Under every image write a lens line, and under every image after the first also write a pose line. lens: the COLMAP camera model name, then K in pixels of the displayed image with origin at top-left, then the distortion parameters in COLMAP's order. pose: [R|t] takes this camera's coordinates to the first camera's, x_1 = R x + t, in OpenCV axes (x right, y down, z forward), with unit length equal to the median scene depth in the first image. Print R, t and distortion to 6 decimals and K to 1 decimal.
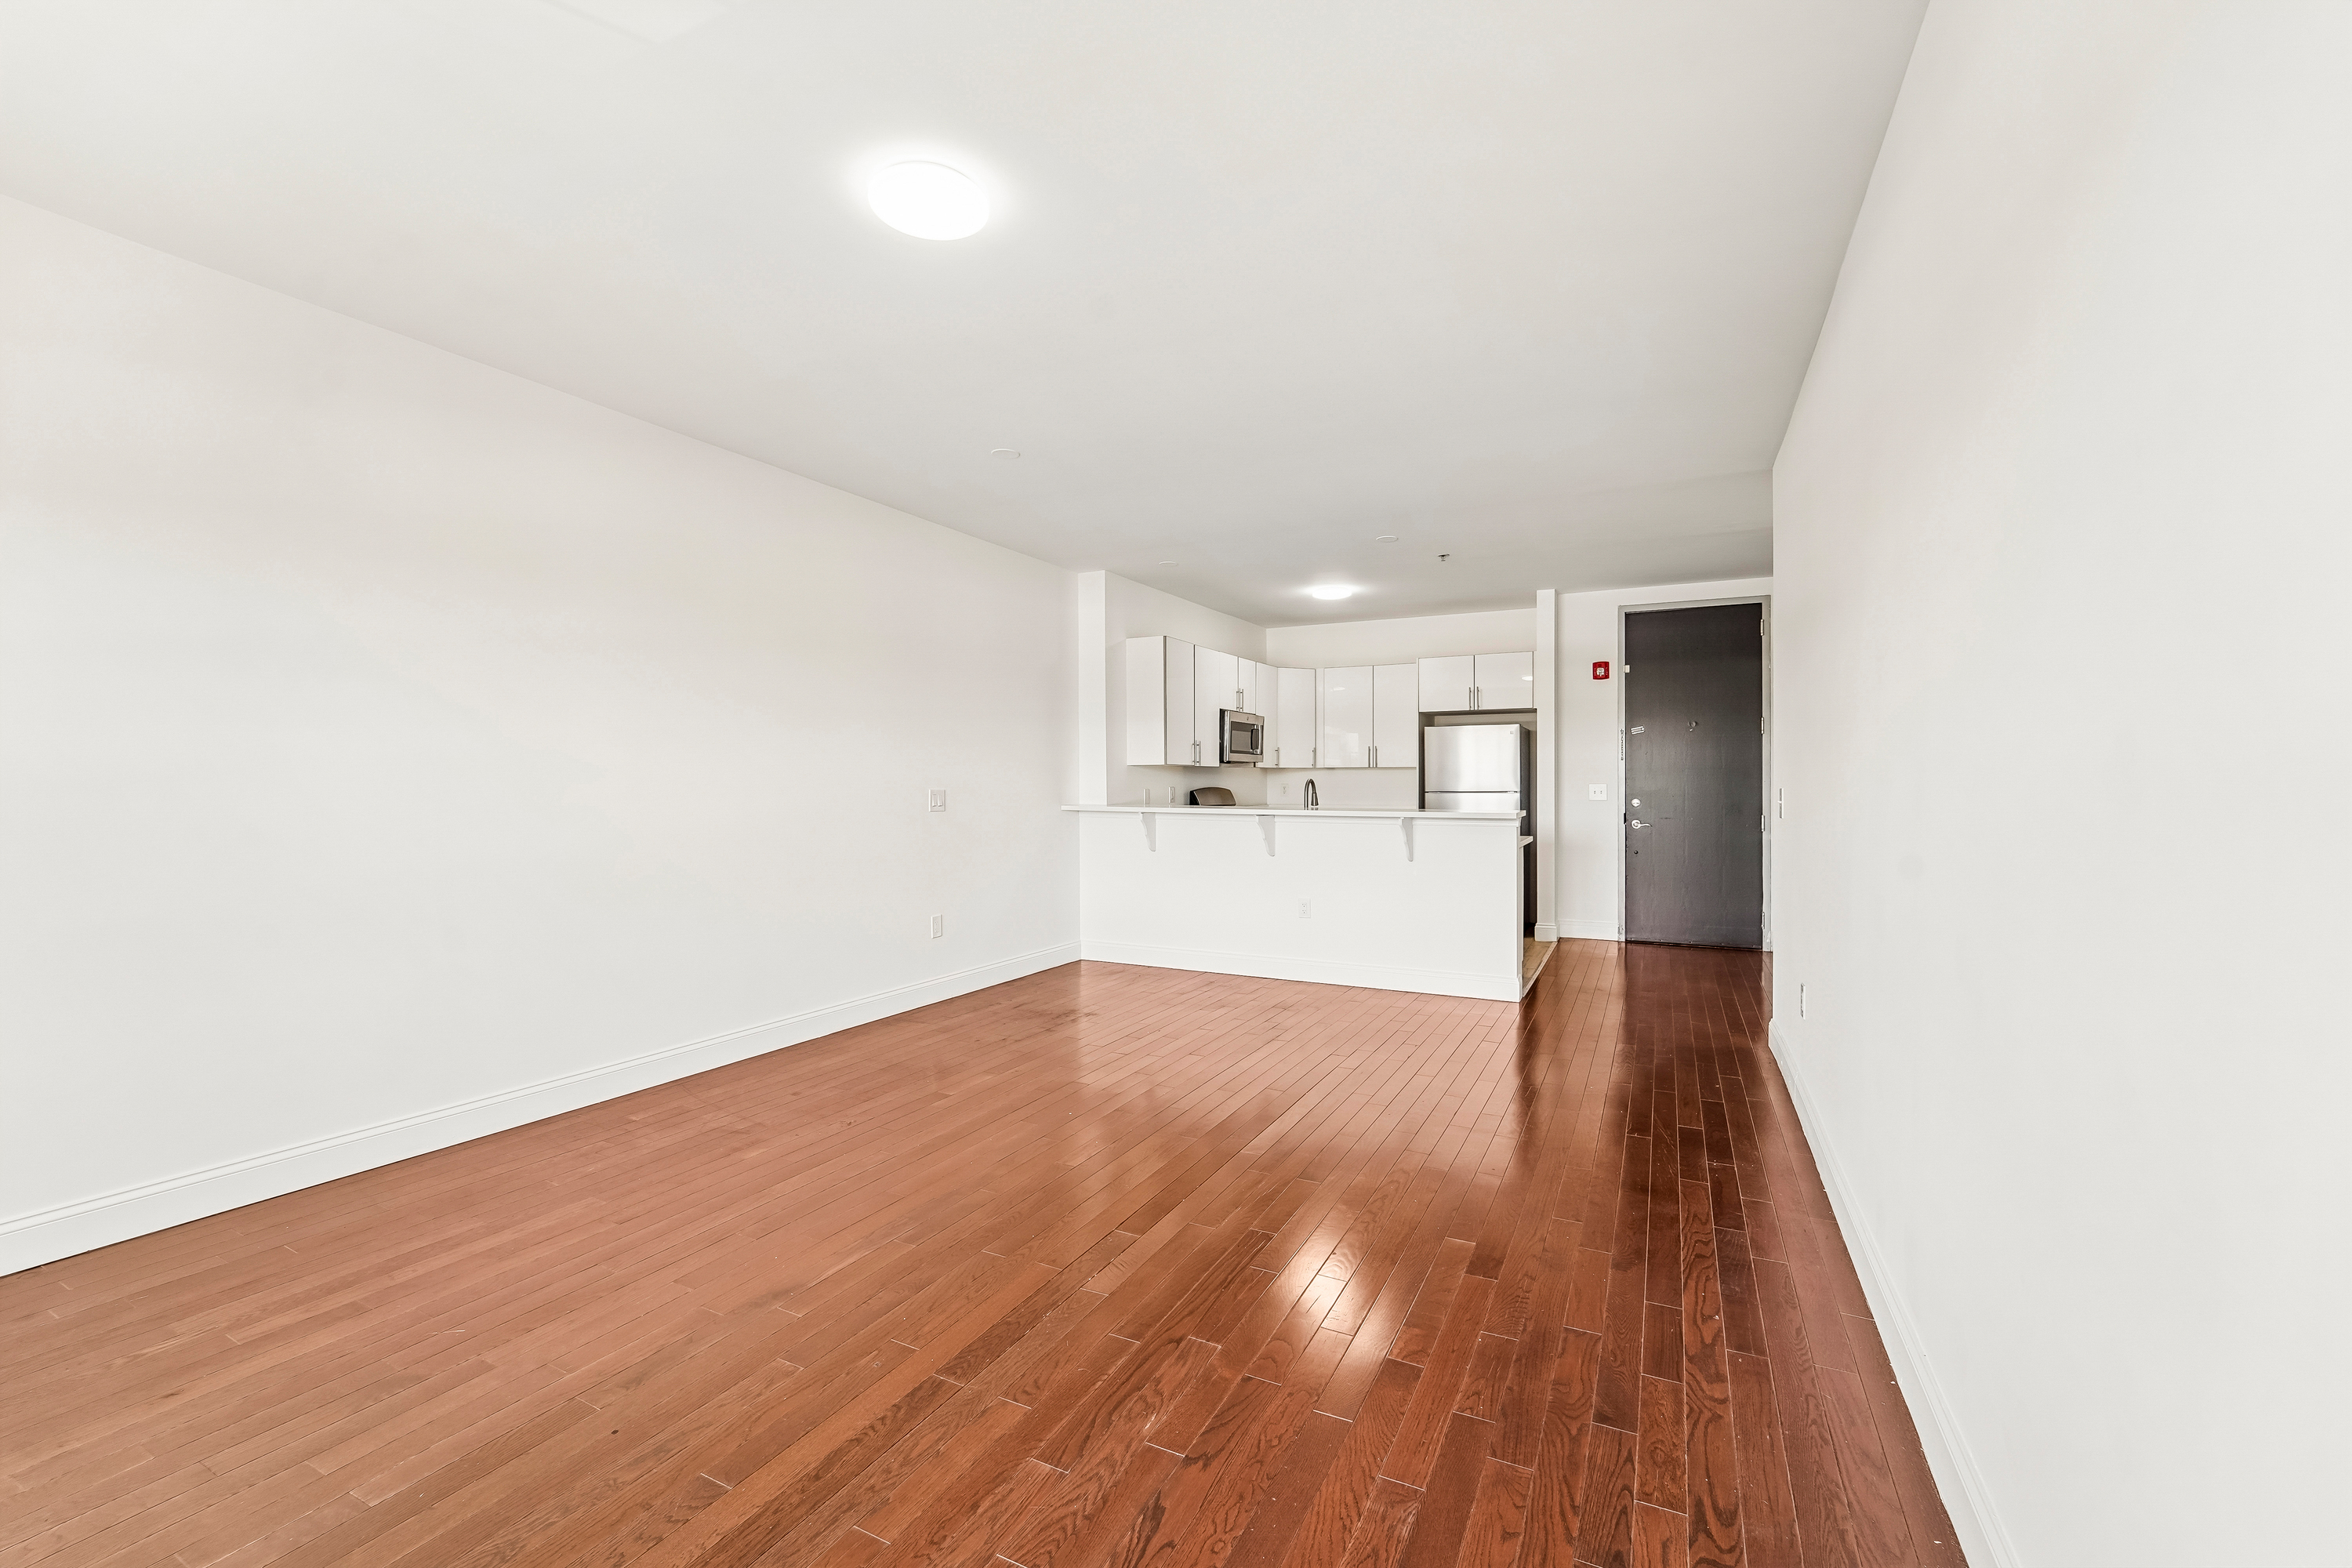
lens RADIAL K [[974.6, 0, 1175.4], [0, 974.6, 784.0], [0, 0, 1]] dist [-0.014788, 0.000358]
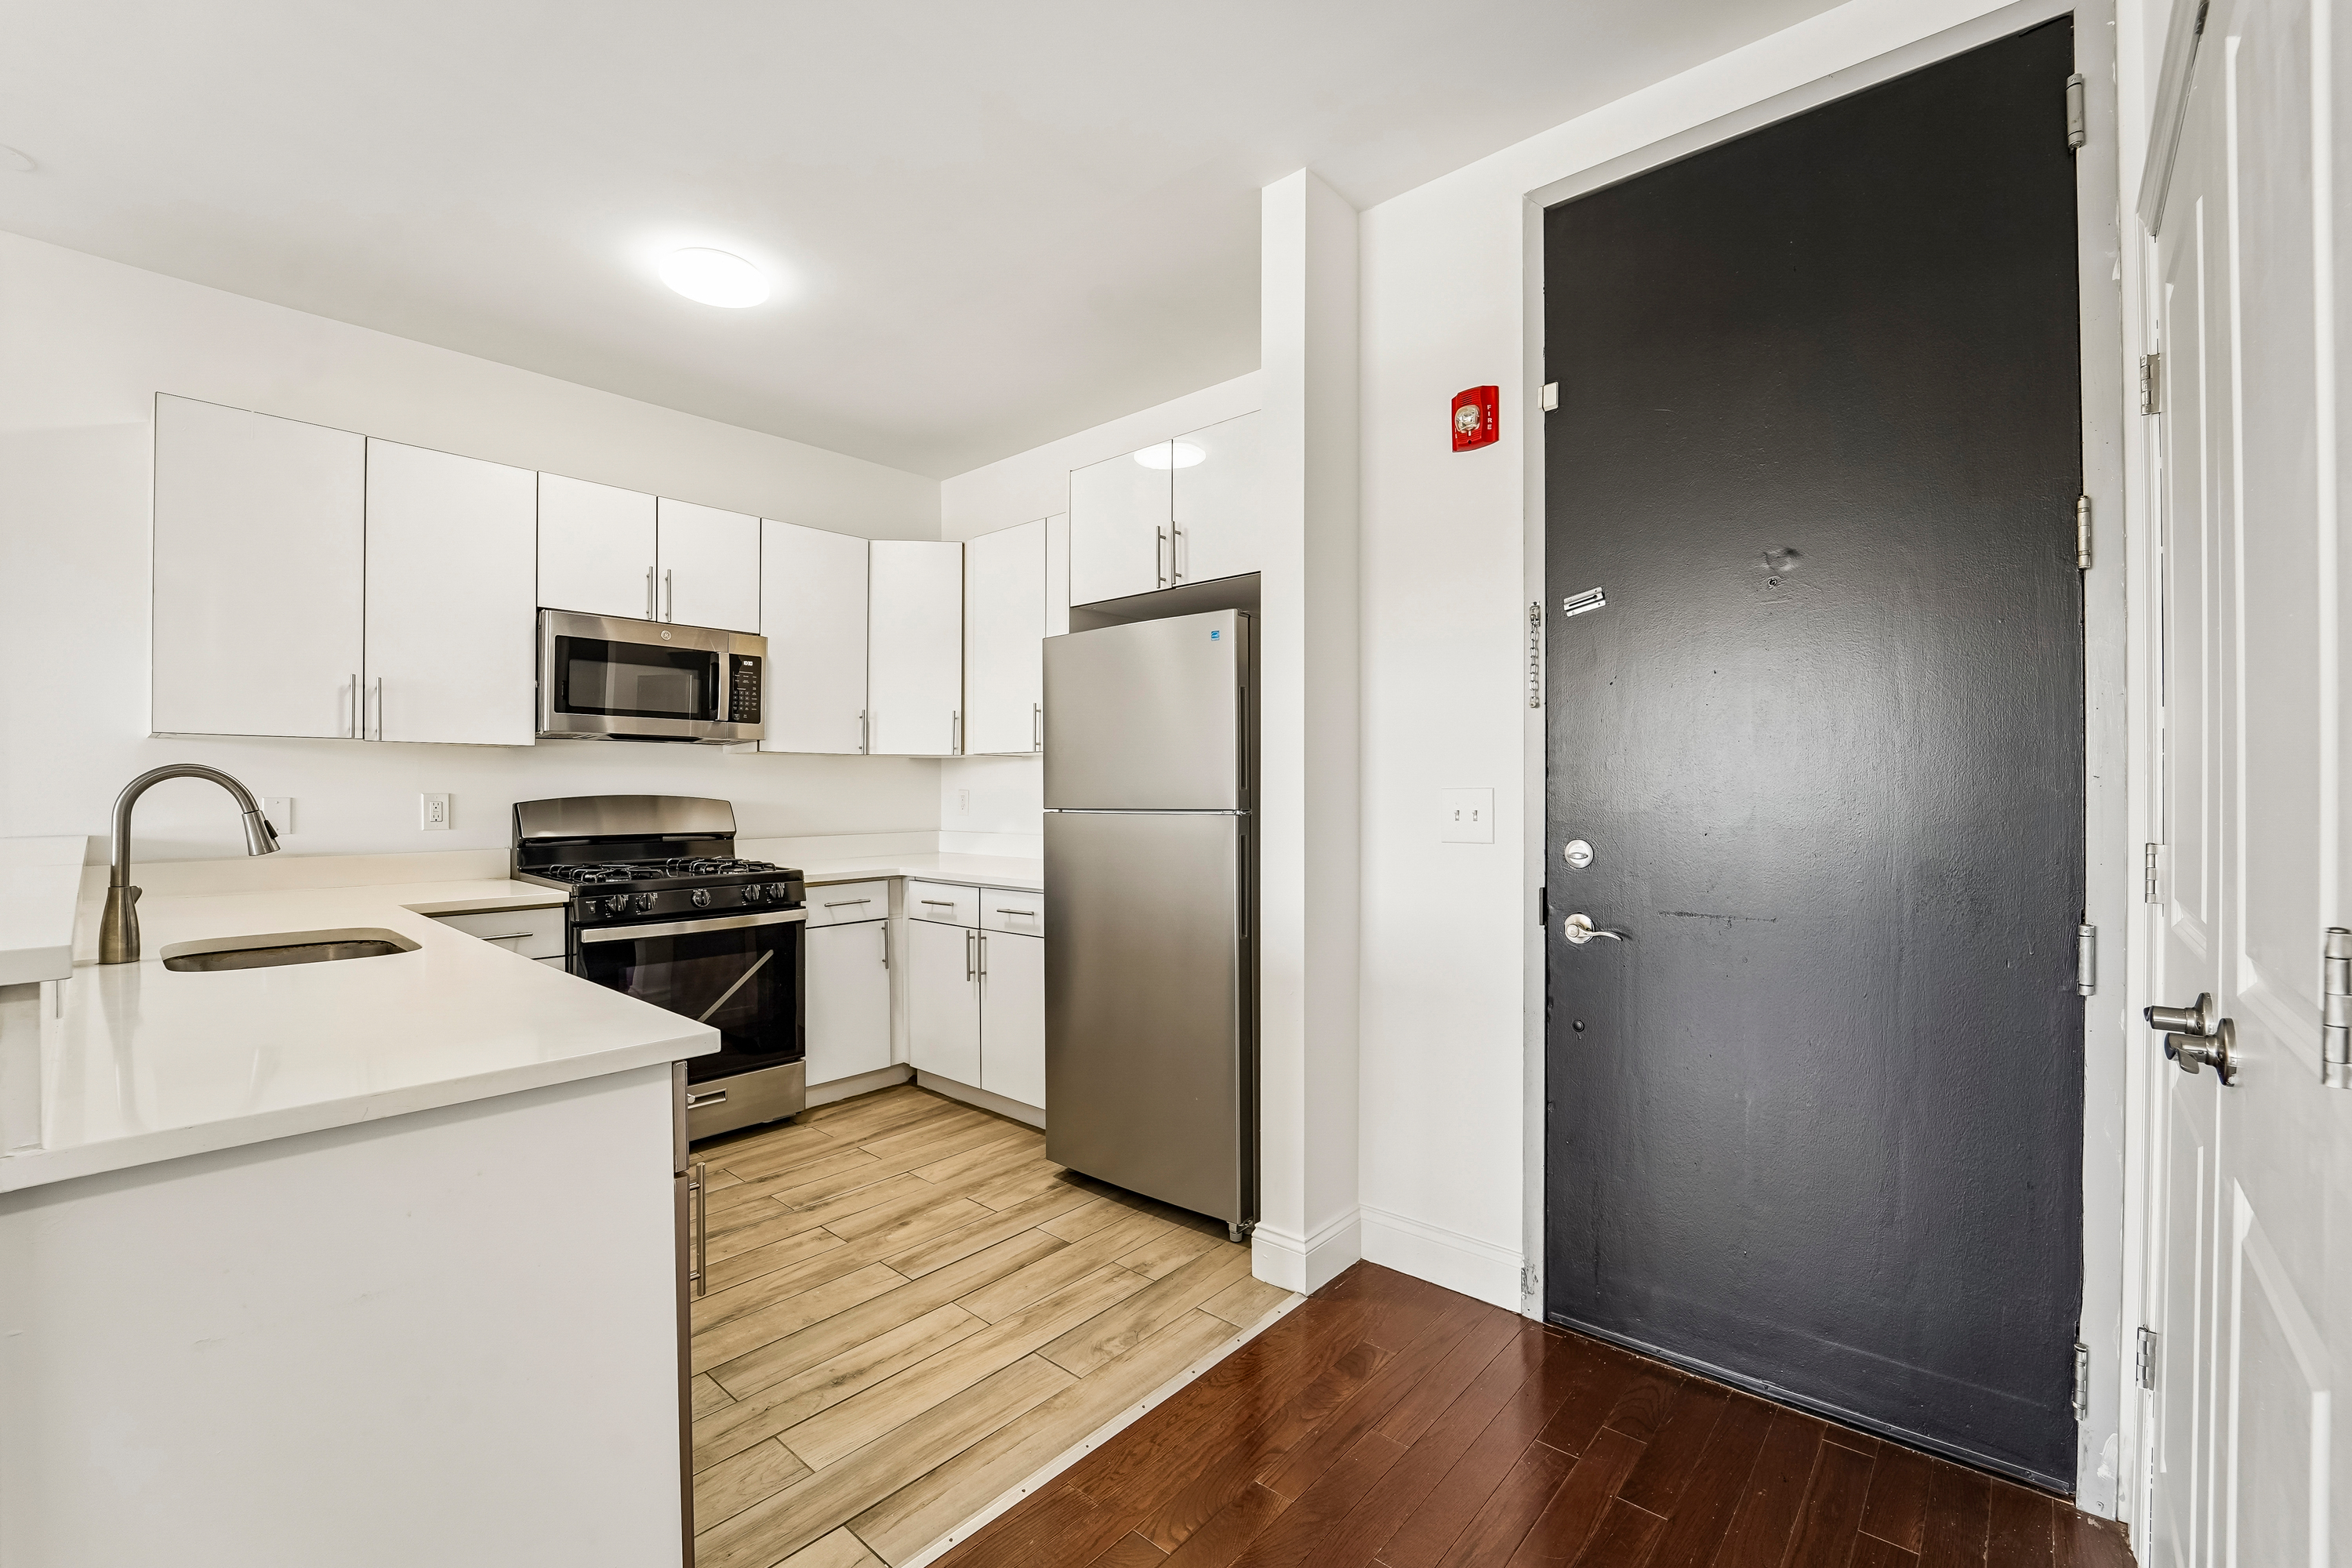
lens RADIAL K [[974.6, 0, 1217.9], [0, 974.6, 789.0], [0, 0, 1]] dist [-0.014788, 0.000358]
pose [[0.971060, -0.002983, -0.238815, 0.434801], [0.003996, 0.999985, 0.003760, -0.001470], [0.238801, -0.004606, 0.971058, 0.687029]]
